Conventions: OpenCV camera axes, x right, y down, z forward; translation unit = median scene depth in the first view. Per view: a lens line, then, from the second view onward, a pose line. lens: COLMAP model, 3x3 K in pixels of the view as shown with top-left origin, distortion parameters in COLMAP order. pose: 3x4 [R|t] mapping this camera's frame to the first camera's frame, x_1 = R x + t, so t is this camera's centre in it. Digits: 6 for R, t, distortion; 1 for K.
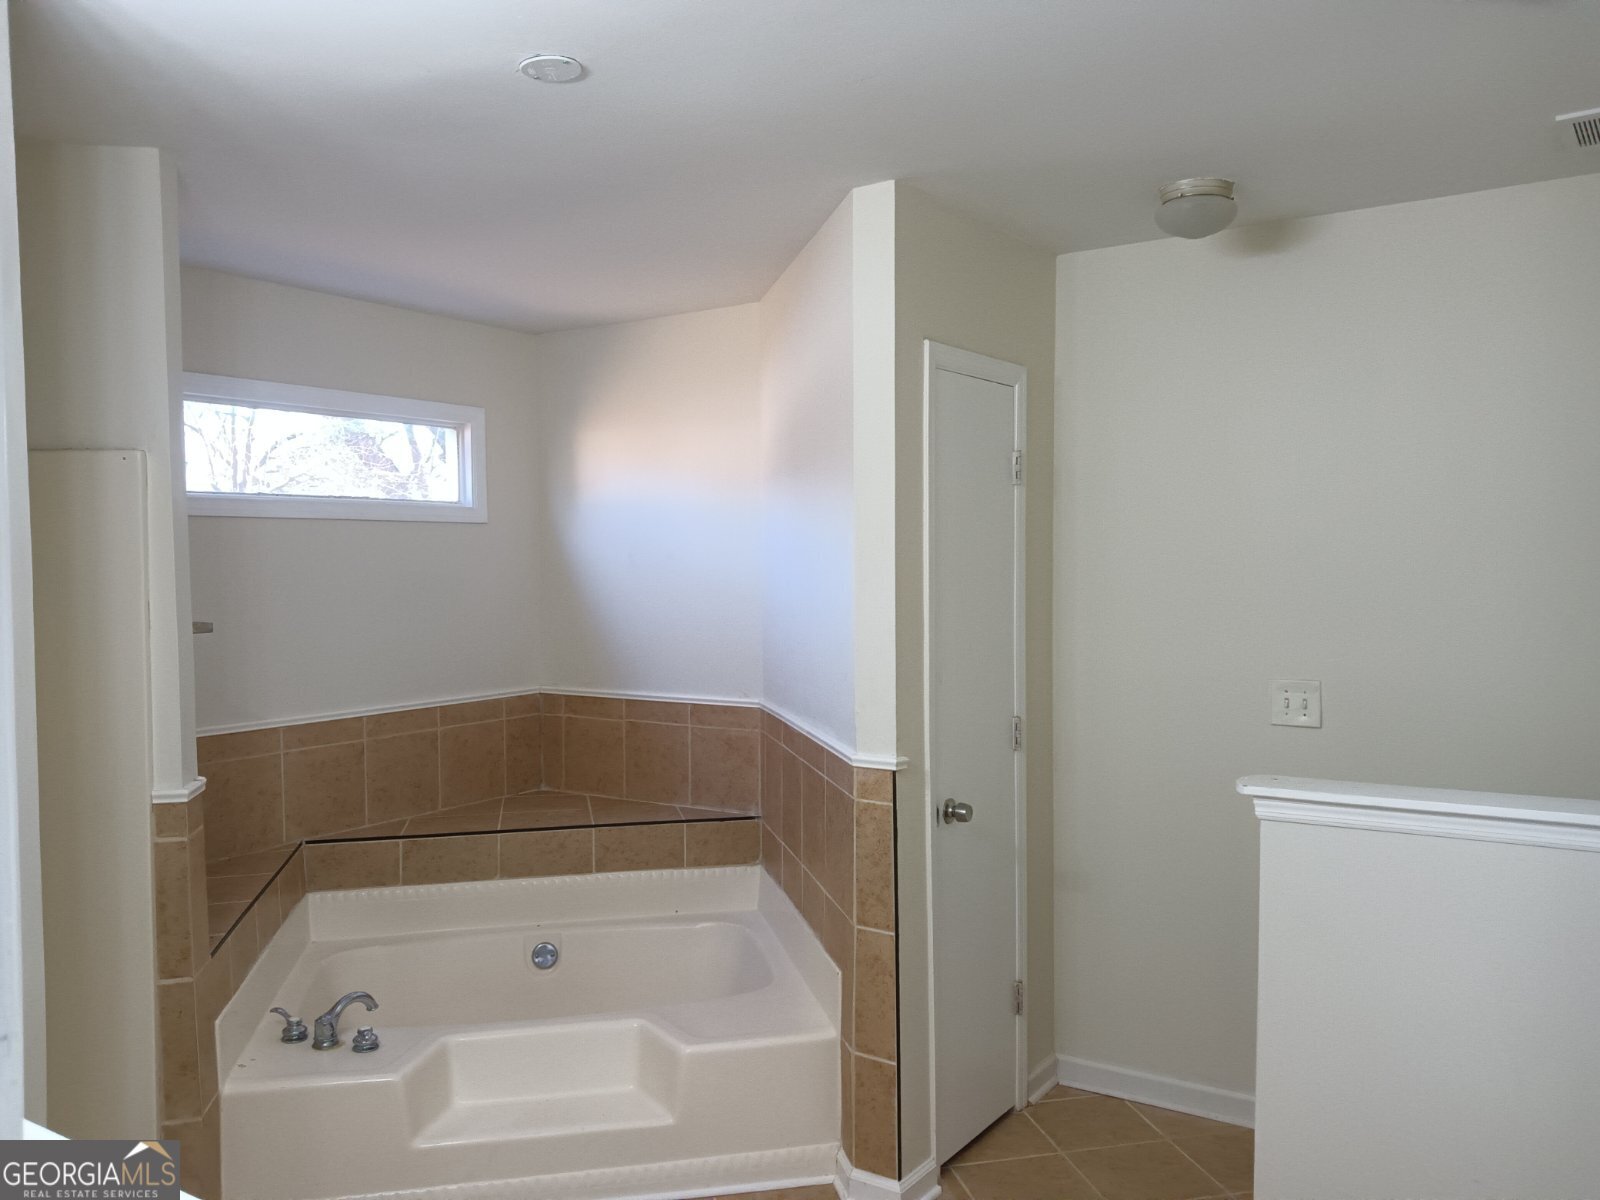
lens RADIAL K [[1298.1, 0, 800.0], [0, 1298.1, 600.0], [0, 0, 1]] dist [0.148208, -0.243541]
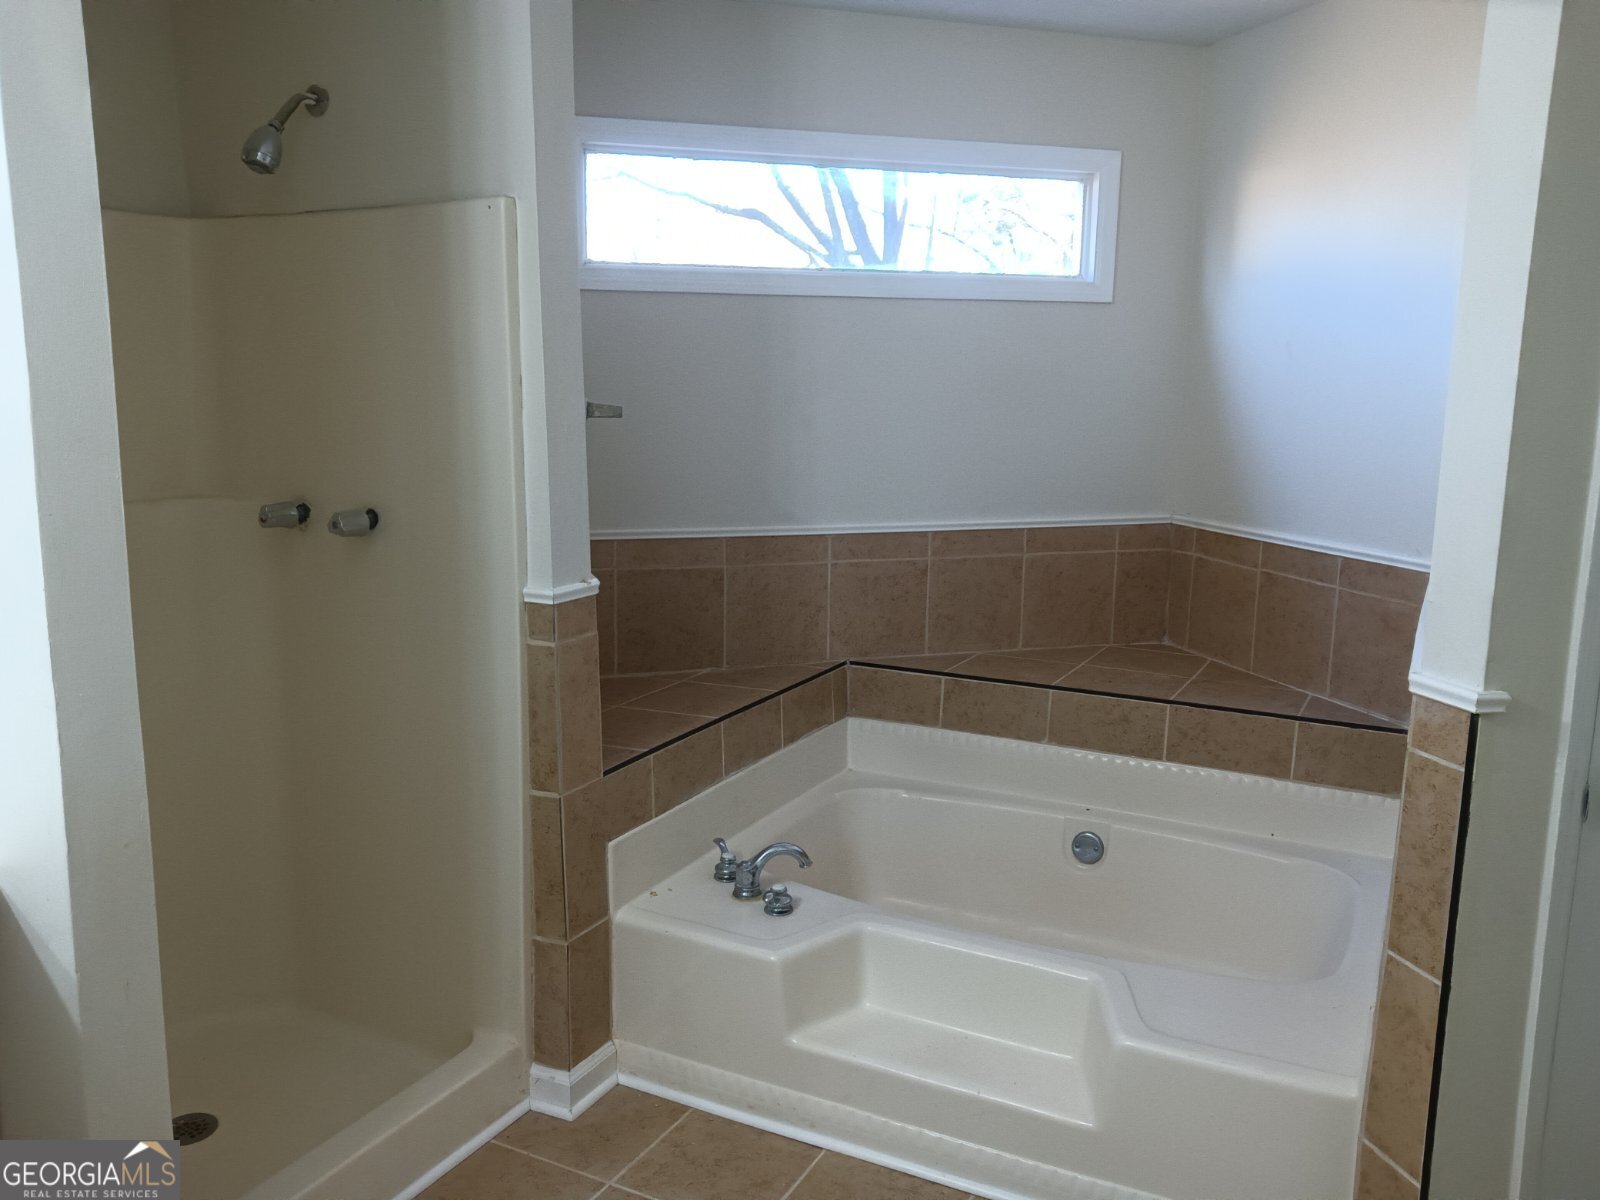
lens RADIAL K [[1298.1, 0, 800.0], [0, 1298.1, 600.0], [0, 0, 1]] dist [0.148208, -0.243541]
pose [[0.780063, 0.125394, -0.613007, 0.141925], [-0.038843, 0.987528, 0.152576, 0.005125], [0.624494, -0.095208, 0.775205, 0.282933]]
